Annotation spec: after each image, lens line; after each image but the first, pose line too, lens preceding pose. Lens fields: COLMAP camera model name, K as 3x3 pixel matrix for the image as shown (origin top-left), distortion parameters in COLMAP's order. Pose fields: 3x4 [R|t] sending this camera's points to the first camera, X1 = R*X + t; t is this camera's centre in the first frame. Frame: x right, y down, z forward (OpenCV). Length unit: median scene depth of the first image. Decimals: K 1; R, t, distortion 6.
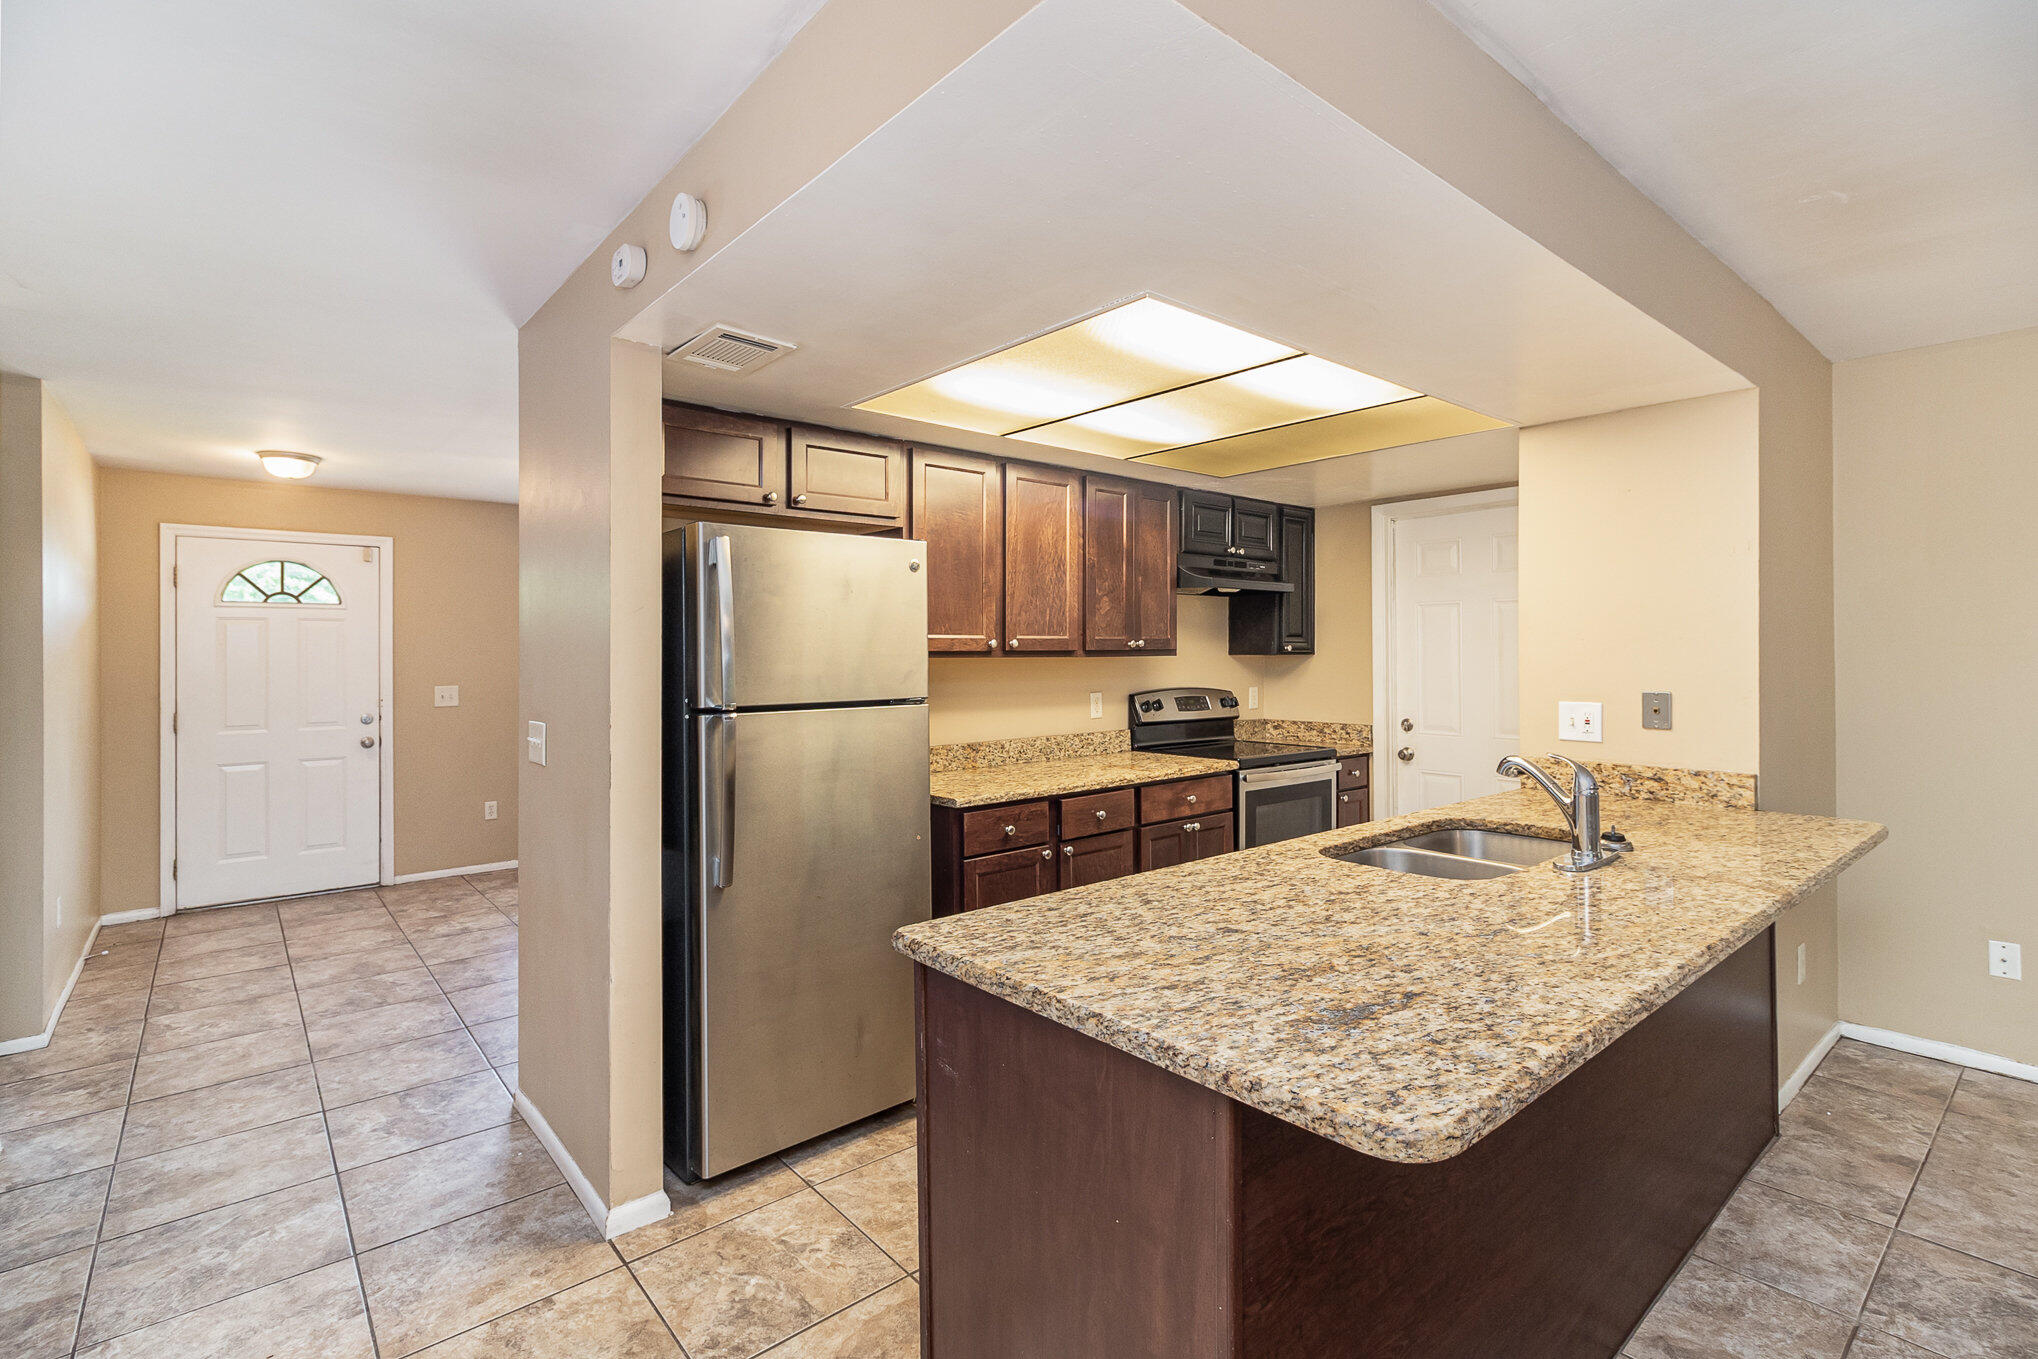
lens RADIAL K [[955.5, 0, 1034.3], [0, 955.5, 655.0], [0, 0, 1]] dist [0.001776, -0.000272]
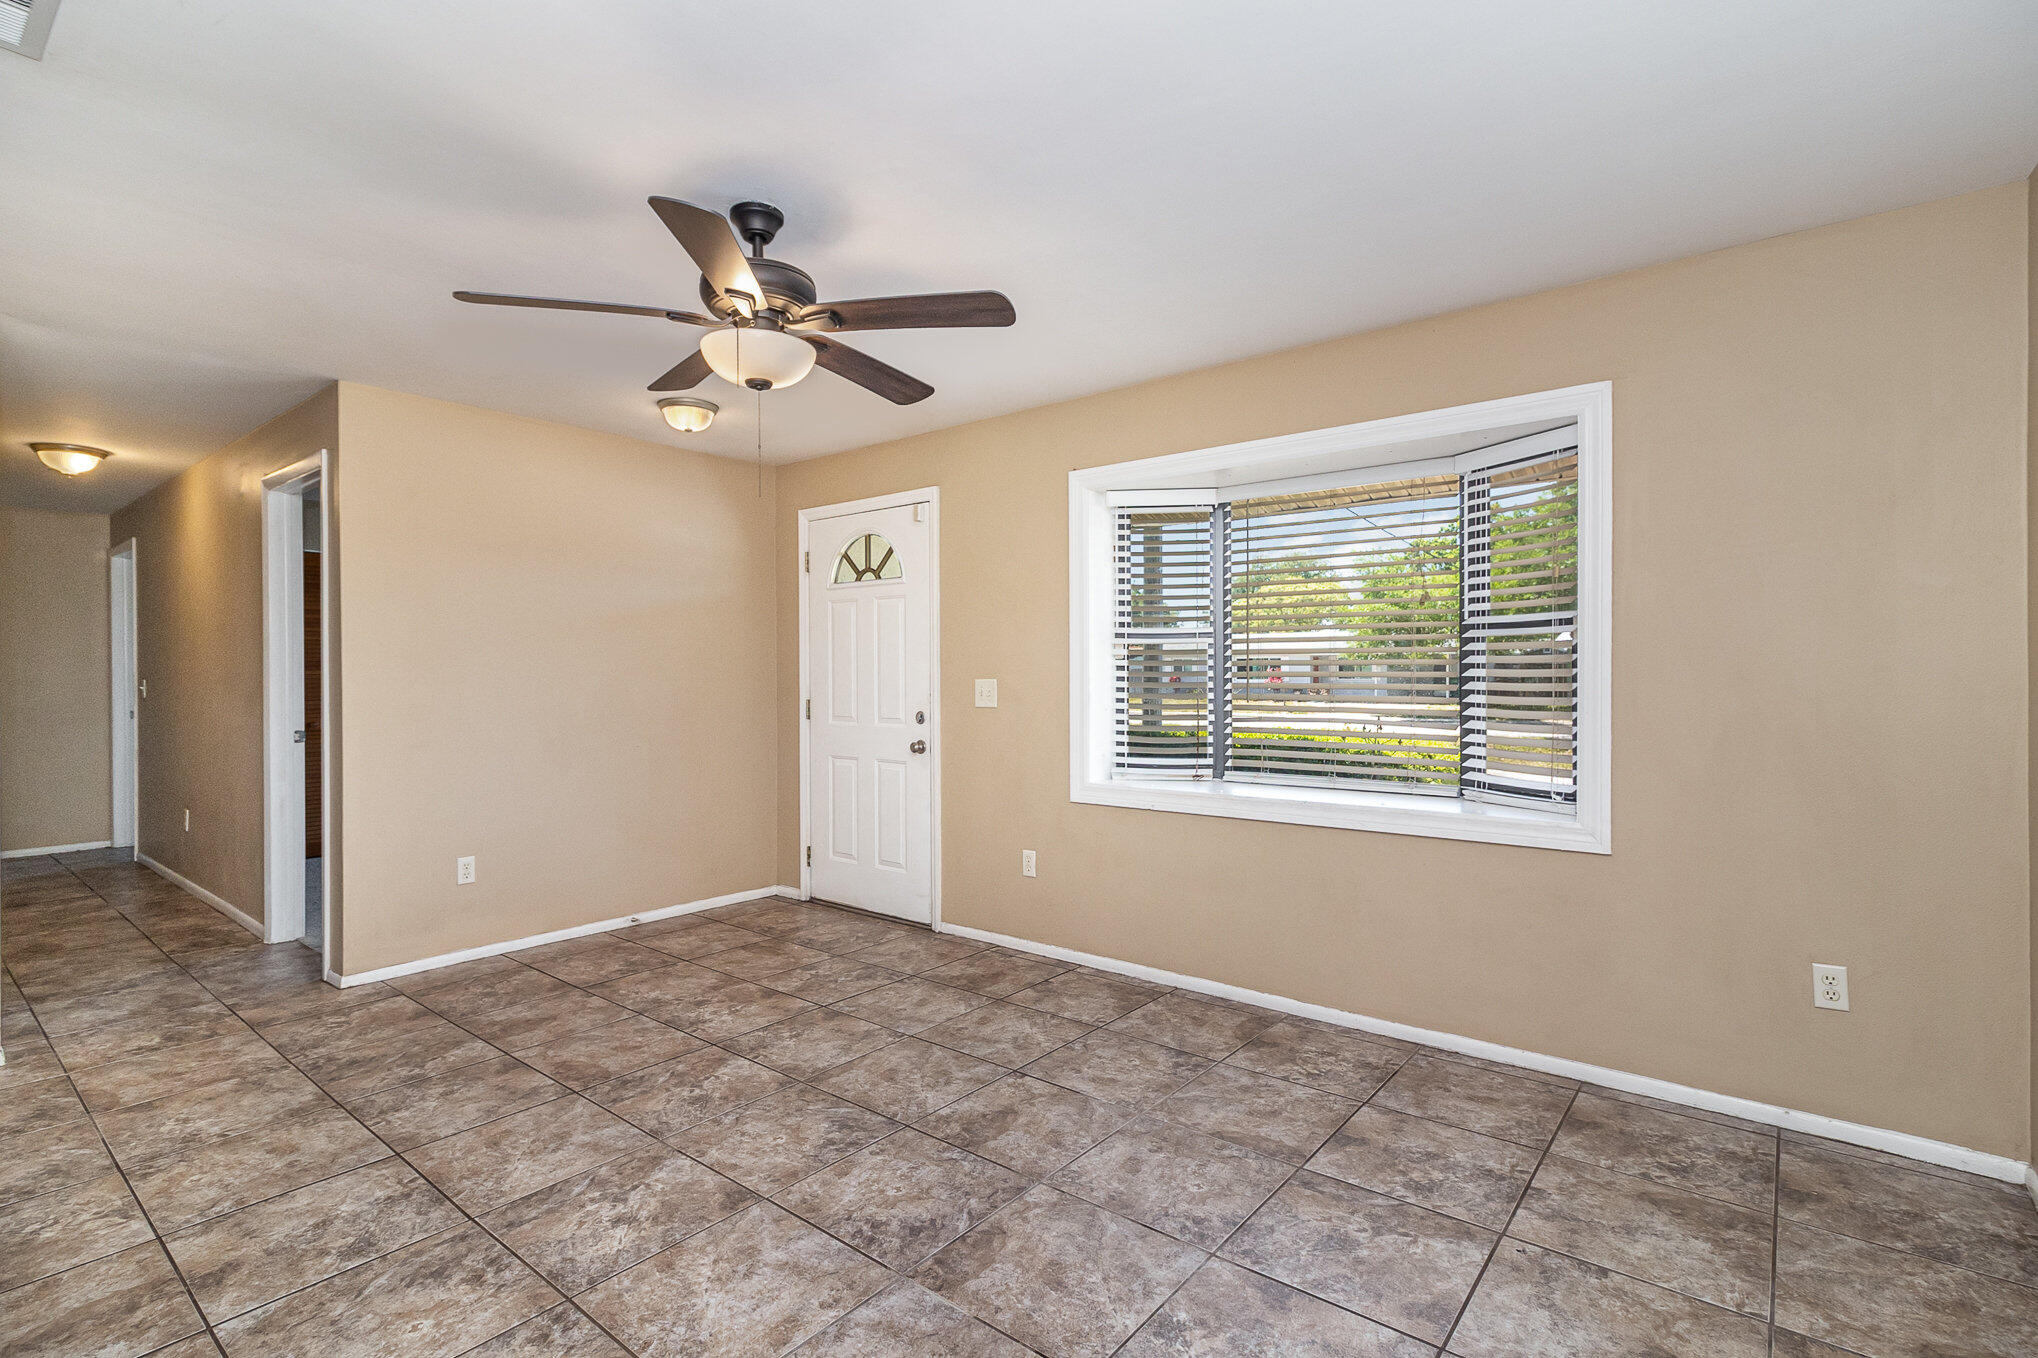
lens RADIAL K [[955.5, 0, 1034.3], [0, 955.5, 654.5], [0, 0, 1]] dist [0.001776, -0.000272]
pose [[0.182286, -0.010880, -0.983185, 0.123391], [-0.003153, 0.999927, -0.011650, 0.026532], [0.983240, 0.005223, 0.182239, 1.053436]]
